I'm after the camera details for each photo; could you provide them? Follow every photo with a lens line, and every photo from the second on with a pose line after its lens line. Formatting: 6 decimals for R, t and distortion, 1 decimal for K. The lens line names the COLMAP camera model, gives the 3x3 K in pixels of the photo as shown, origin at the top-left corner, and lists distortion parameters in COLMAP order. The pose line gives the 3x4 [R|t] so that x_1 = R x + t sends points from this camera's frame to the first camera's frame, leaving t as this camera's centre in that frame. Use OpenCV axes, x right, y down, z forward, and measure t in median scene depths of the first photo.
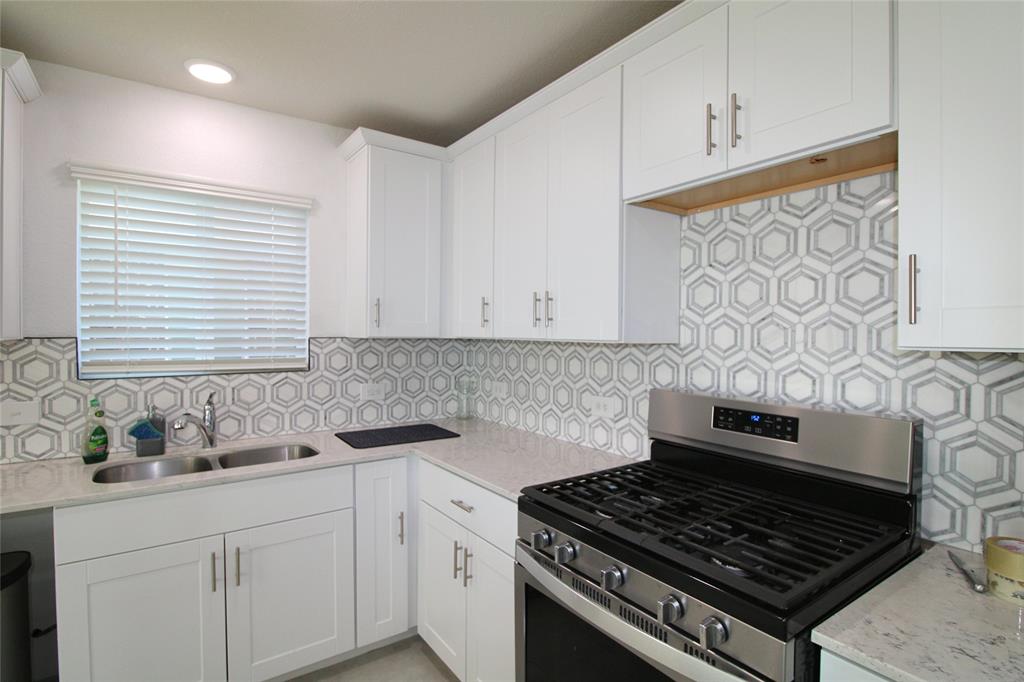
lens RADIAL K [[507.3, 0, 510.9], [0, 507.3, 342.1], [0, 0, 1]] dist [-0.004262, -0.000607]
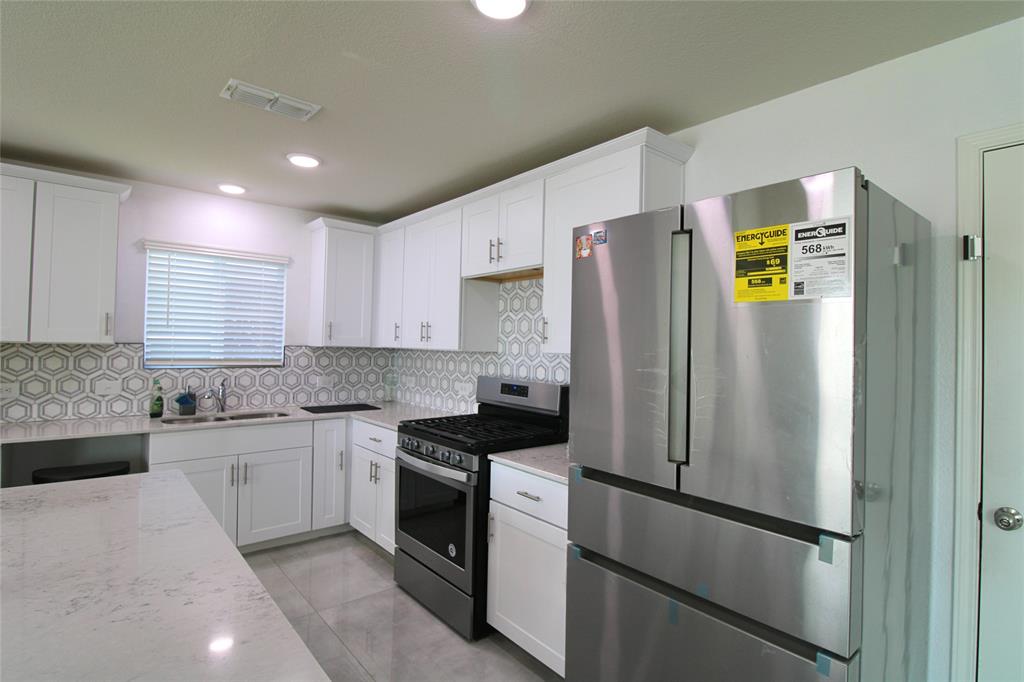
lens RADIAL K [[507.3, 0, 513.9], [0, 507.3, 339.7], [0, 0, 1]] dist [-0.004262, -0.000607]
pose [[0.995827, 0.016770, 0.089704, 0.203492], [-0.014178, 0.999466, -0.029455, 0.010246], [-0.090150, 0.028060, 0.995533, -0.762100]]
